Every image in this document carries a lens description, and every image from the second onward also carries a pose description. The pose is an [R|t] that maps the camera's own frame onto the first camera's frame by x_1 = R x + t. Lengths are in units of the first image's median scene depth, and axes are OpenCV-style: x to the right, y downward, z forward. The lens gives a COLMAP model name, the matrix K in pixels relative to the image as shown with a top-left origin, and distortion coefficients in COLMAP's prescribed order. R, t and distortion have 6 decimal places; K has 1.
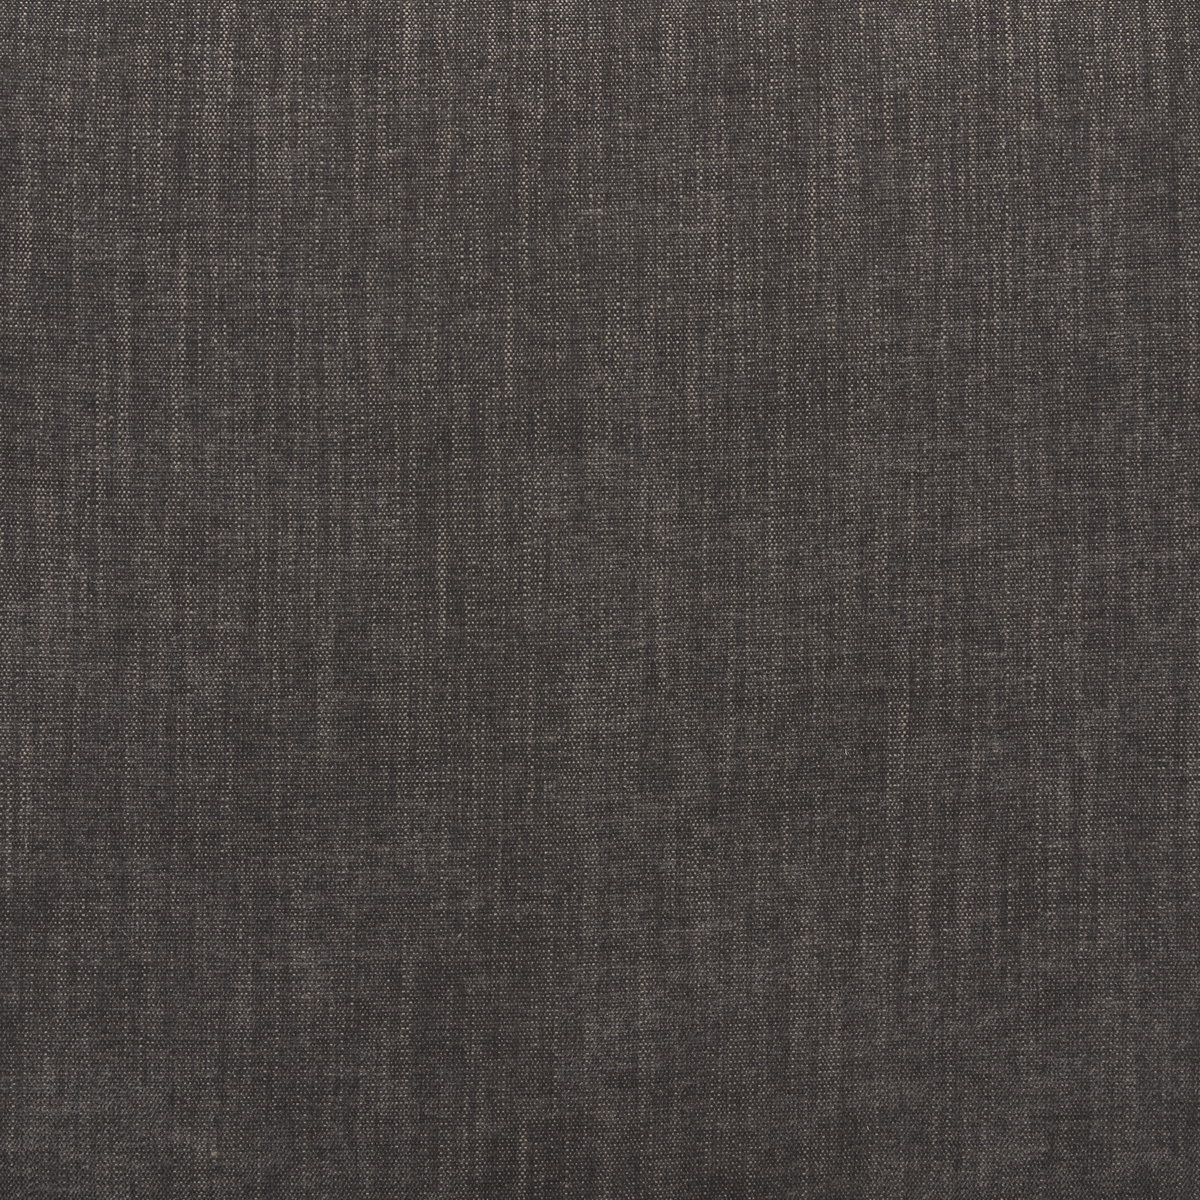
lens RADIAL K [[4626.4, 0, 594.9], [0, 4626.4, 597.1], [0, 0, 1]] dist [-0.006343, 0.000000]
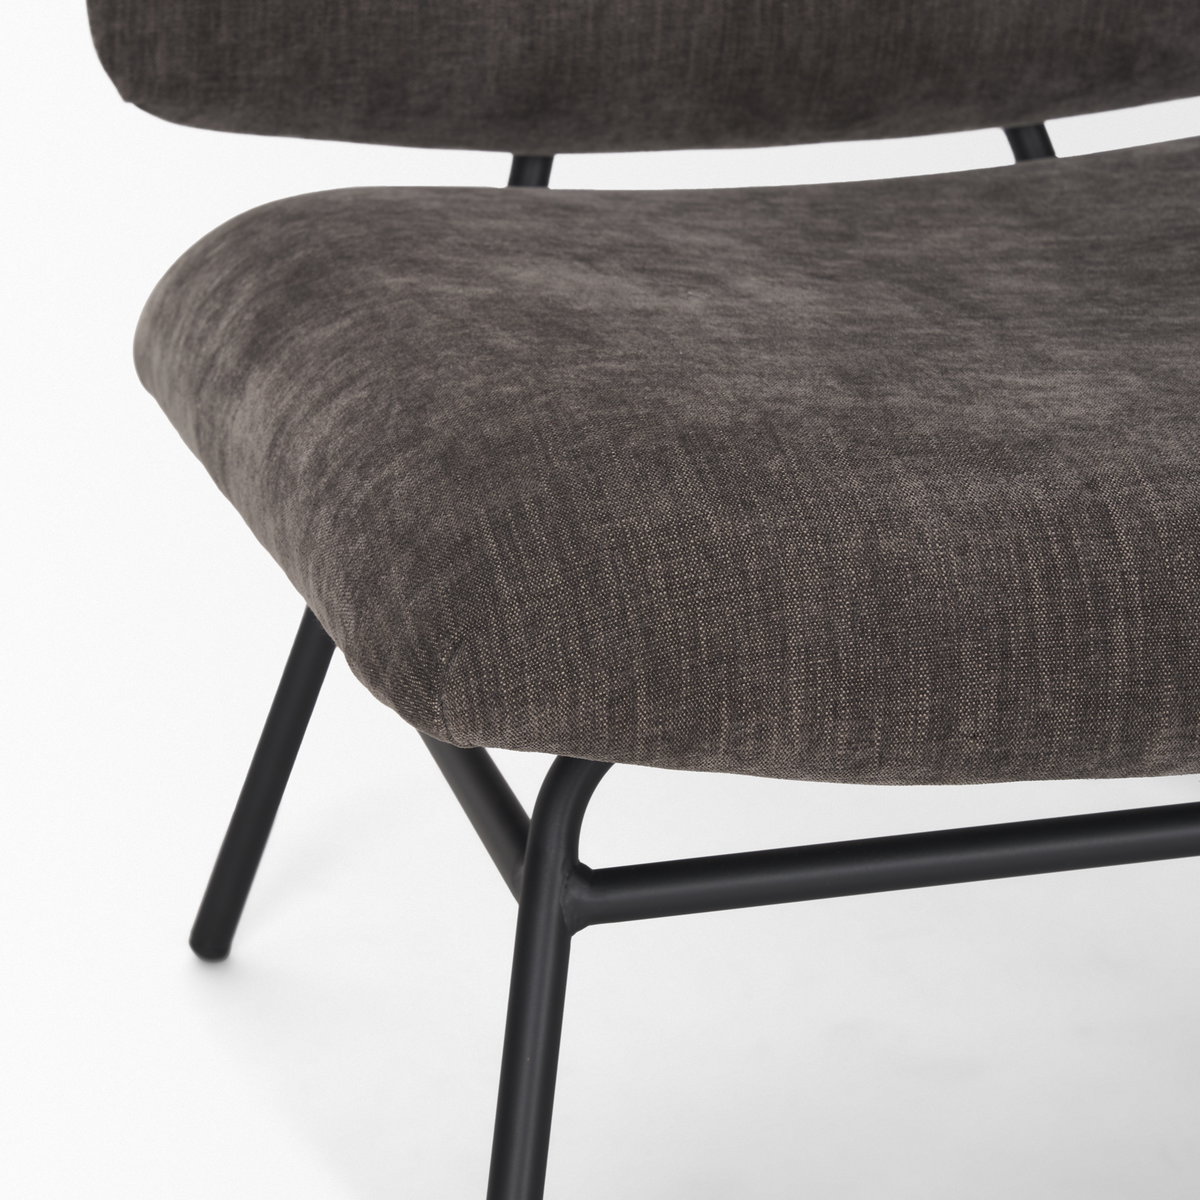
lens RADIAL K [[4626.4, 0, 601.6], [0, 4626.4, 600.0], [0, 0, 1]] dist [-0.006343, 0.000000]
pose [[0.978235, -0.074252, 0.193760, -0.373240], [0.051891, 0.991653, 0.118035, 0.138279], [-0.200907, -0.105411, 0.973922, -0.482631]]
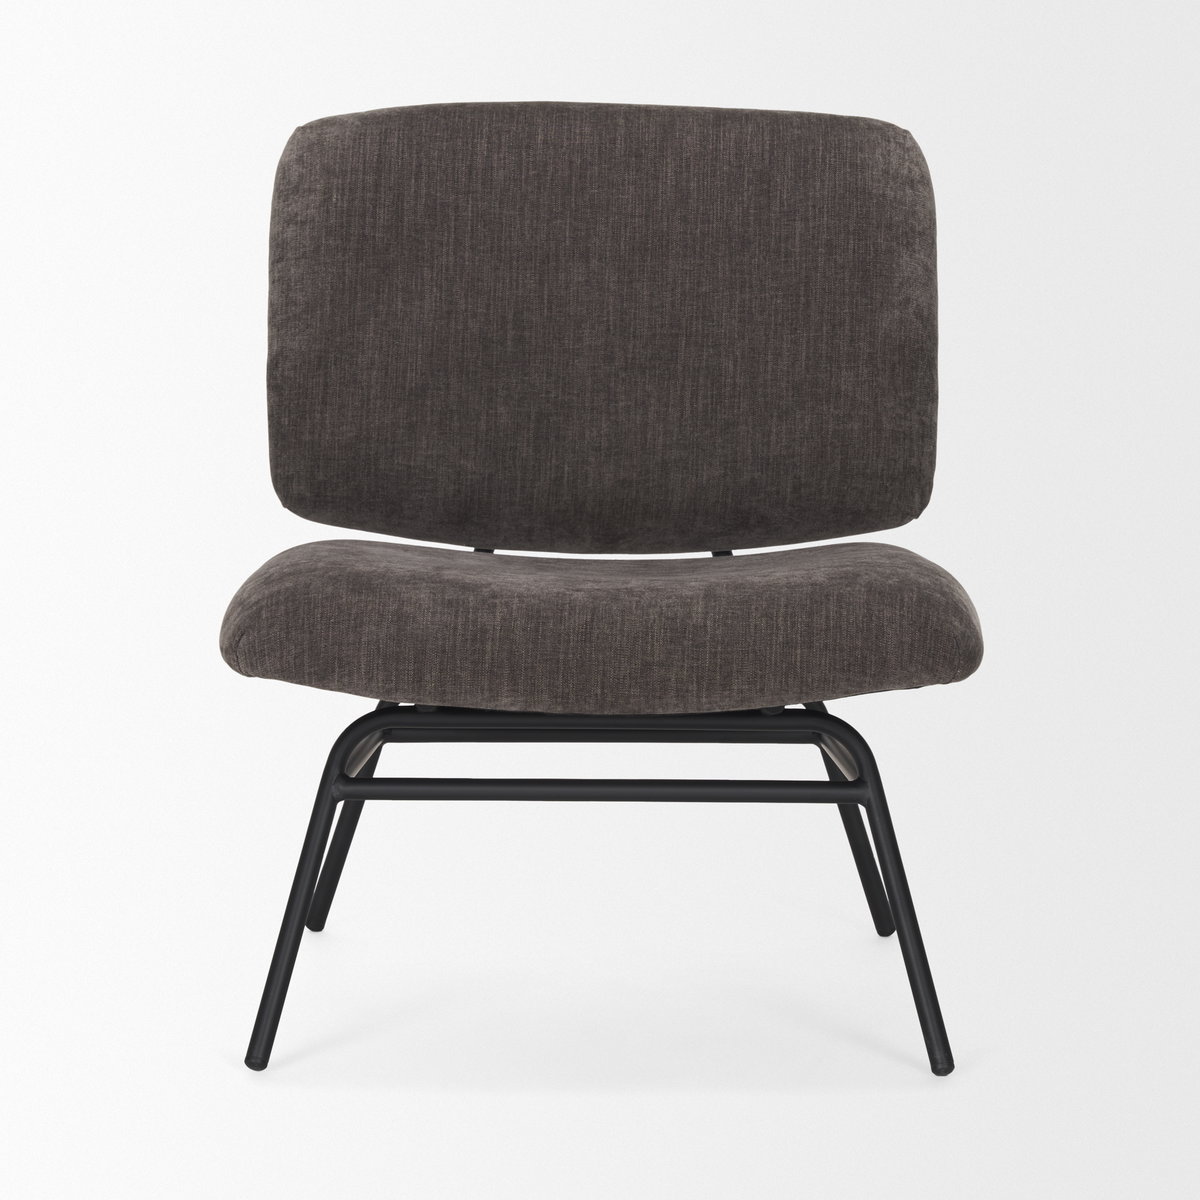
lens RADIAL K [[4626.4, 0, 602.4], [0, 4626.4, 601.8], [0, 0, 1]] dist [-0.006343, 0.000000]
pose [[0.999371, 0.020555, -0.028895, 0.108193], [-0.022884, 0.996310, -0.082715, 0.487396], [0.027088, 0.083325, 0.996154, -2.292180]]
